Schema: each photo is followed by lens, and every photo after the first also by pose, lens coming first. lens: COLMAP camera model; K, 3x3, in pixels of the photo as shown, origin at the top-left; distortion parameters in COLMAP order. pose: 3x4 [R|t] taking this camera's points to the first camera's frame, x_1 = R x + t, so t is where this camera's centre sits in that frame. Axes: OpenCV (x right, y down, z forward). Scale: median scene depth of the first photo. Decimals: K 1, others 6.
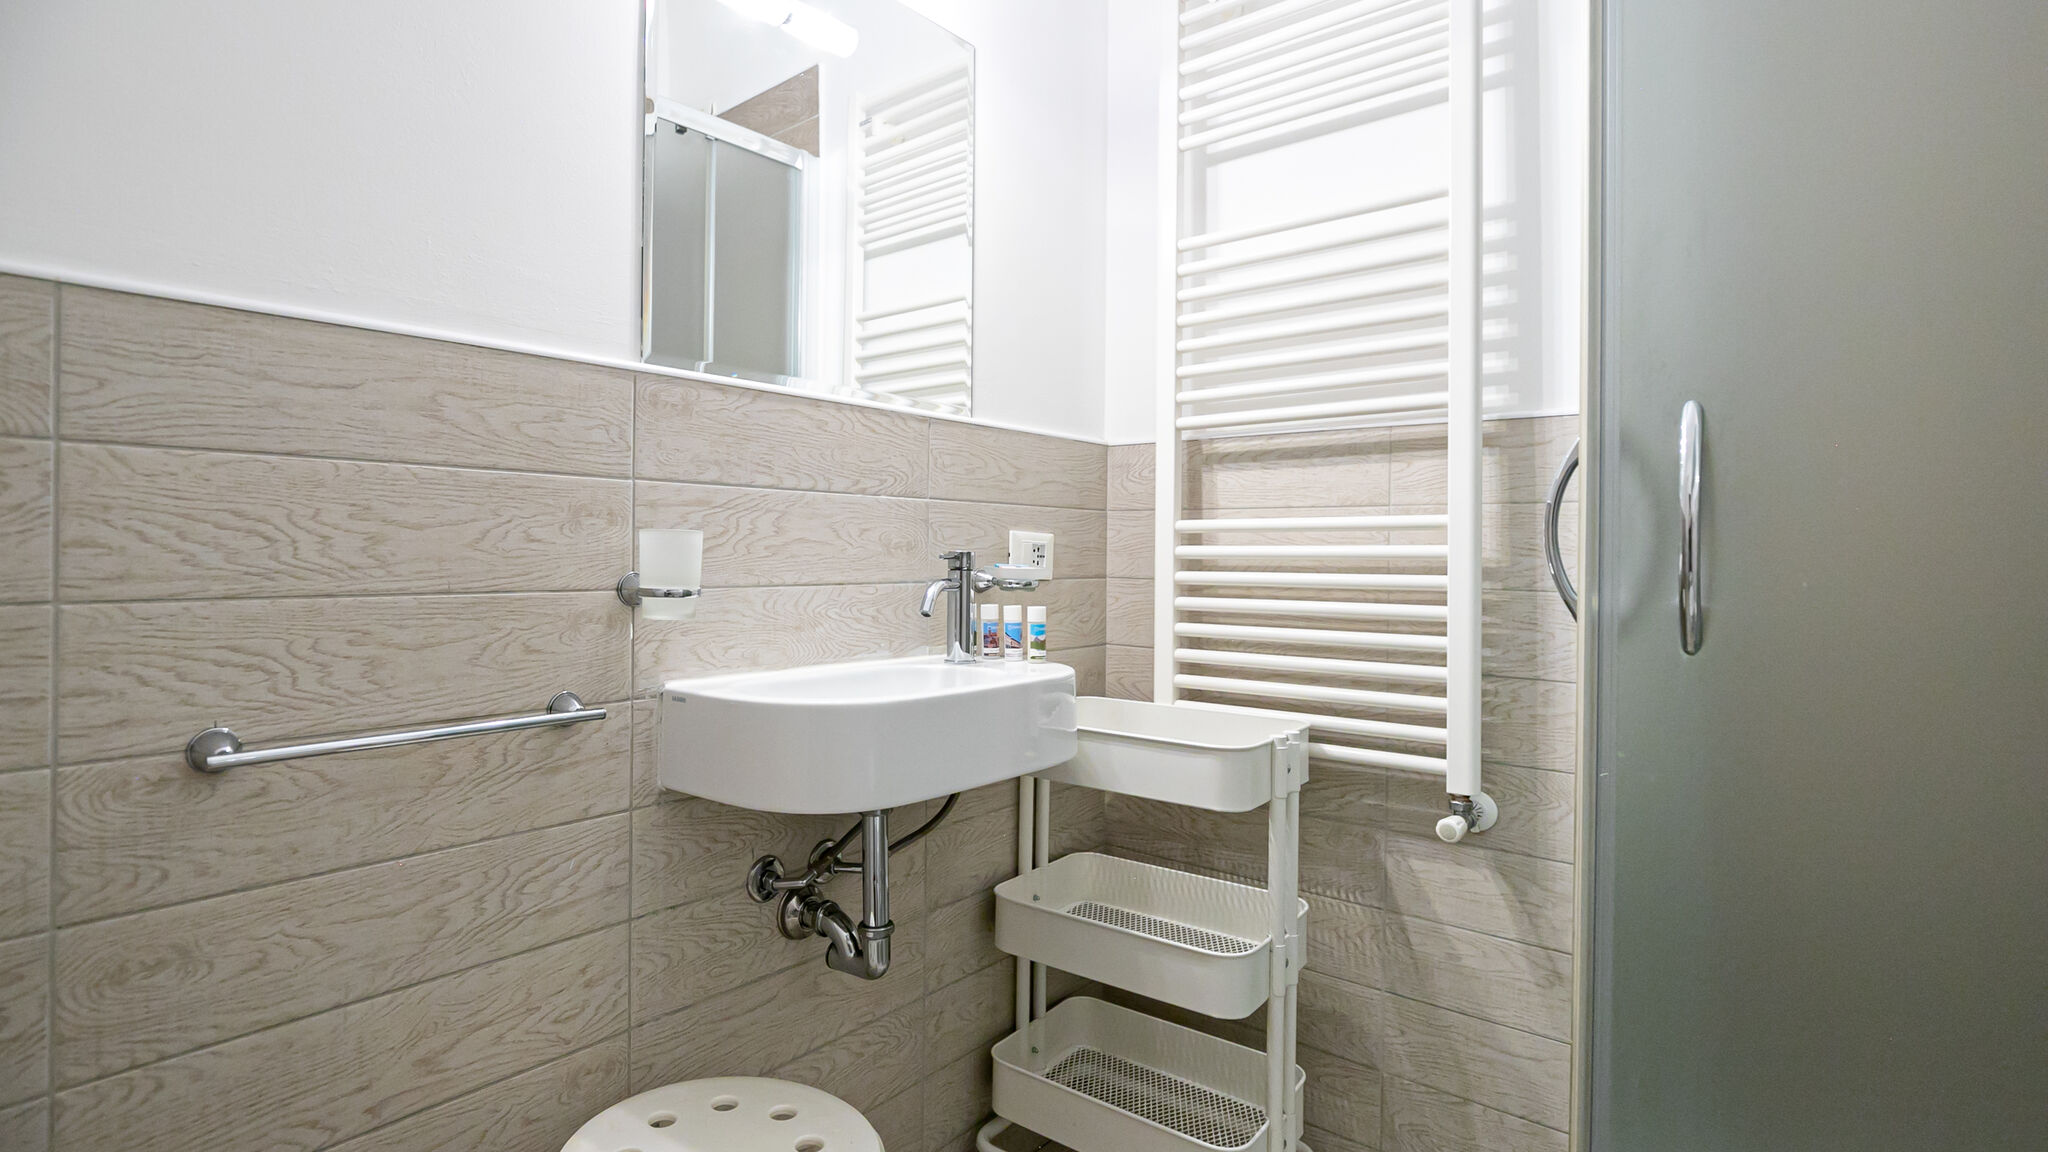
lens RADIAL K [[1004.1, 0, 912.0], [0, 1004.1, 561.6], [0, 0, 1]] dist [-0.006921, -0.000430]
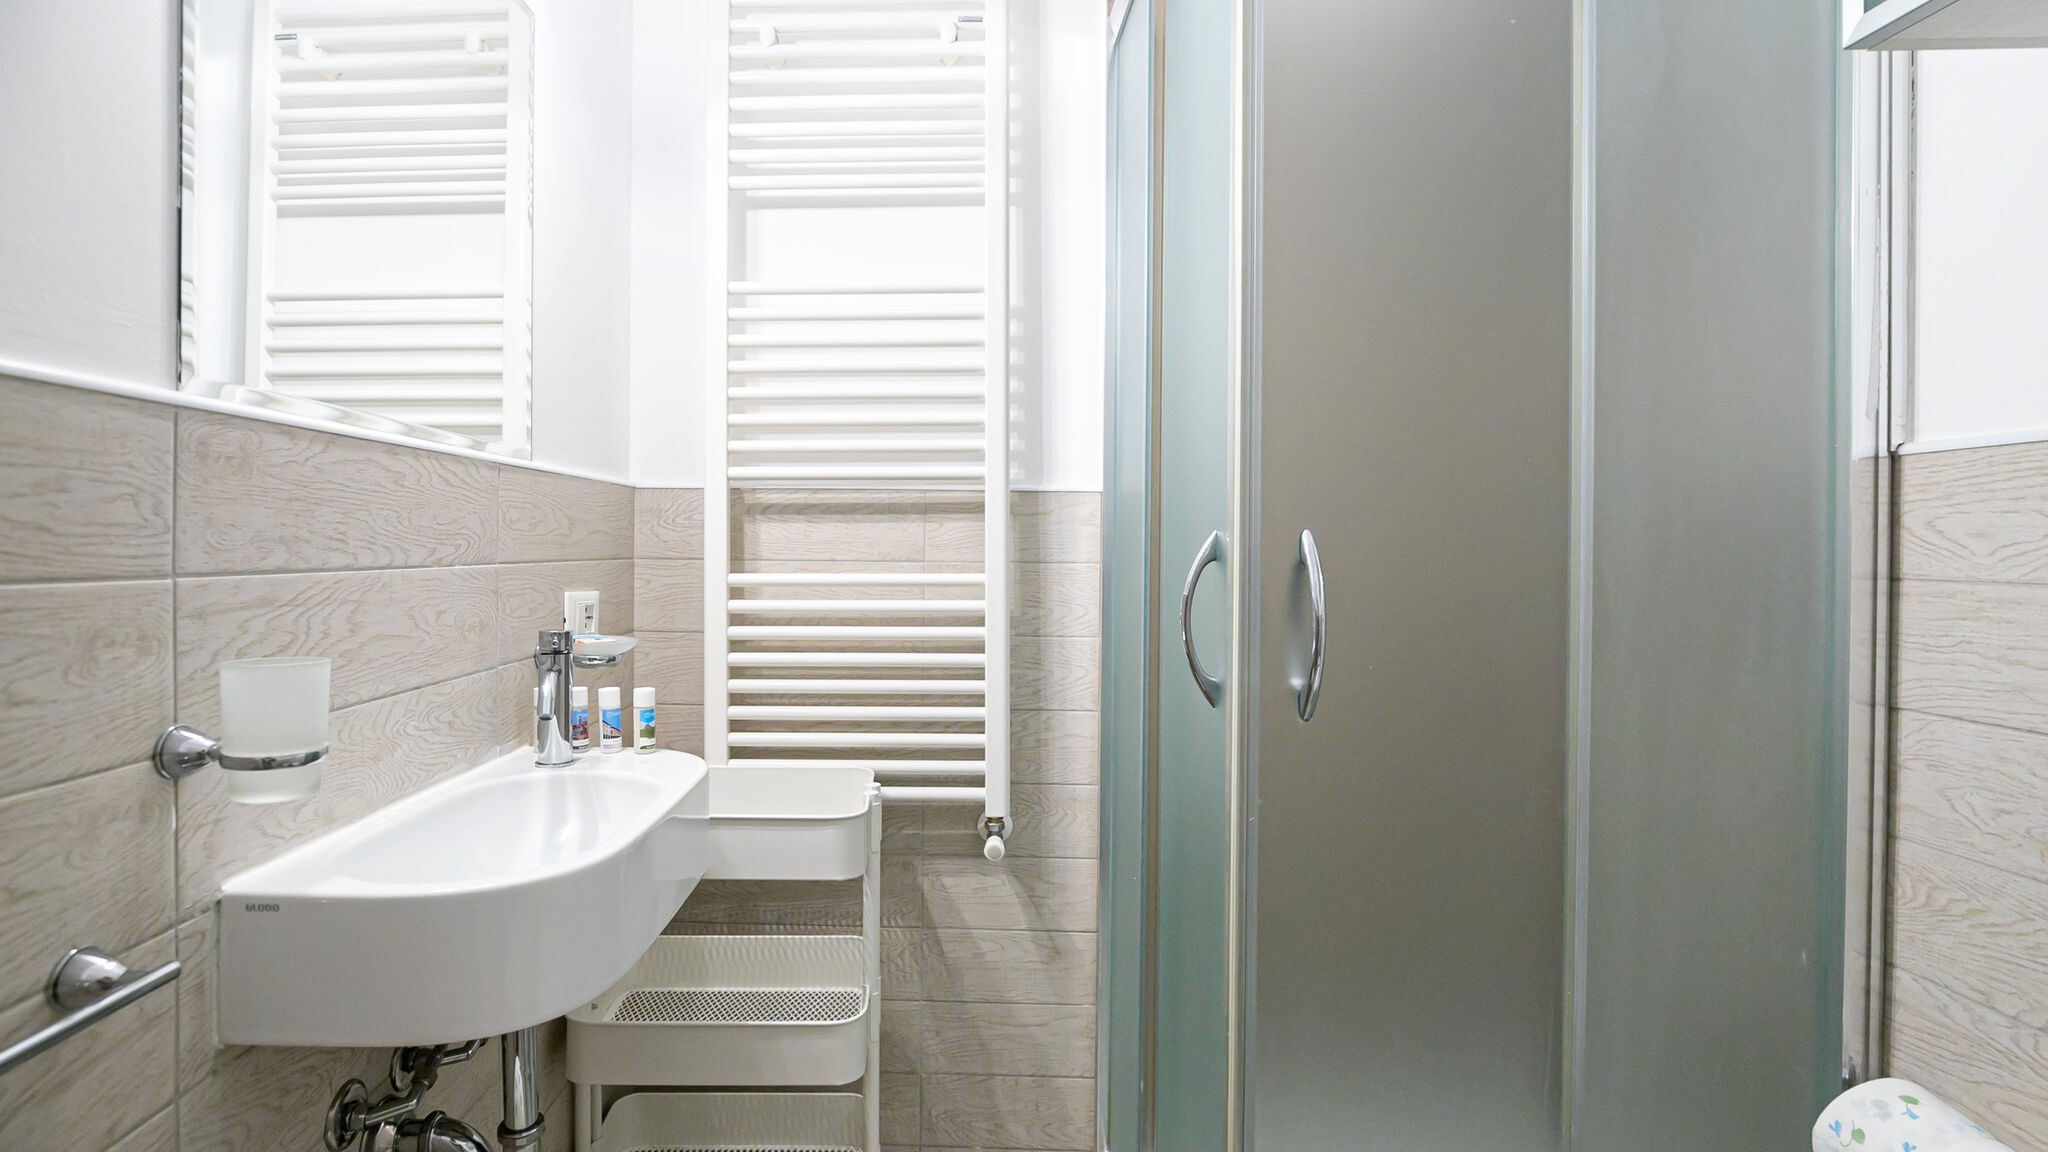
lens RADIAL K [[1004.1, 0, 912.0], [0, 1004.1, 561.6], [0, 0, 1]] dist [-0.006921, -0.000430]
pose [[0.764787, -0.015644, 0.644093, -0.261745], [0.007327, 0.999852, 0.015585, -0.078623], [-0.644241, -0.007200, 0.764788, 0.178196]]
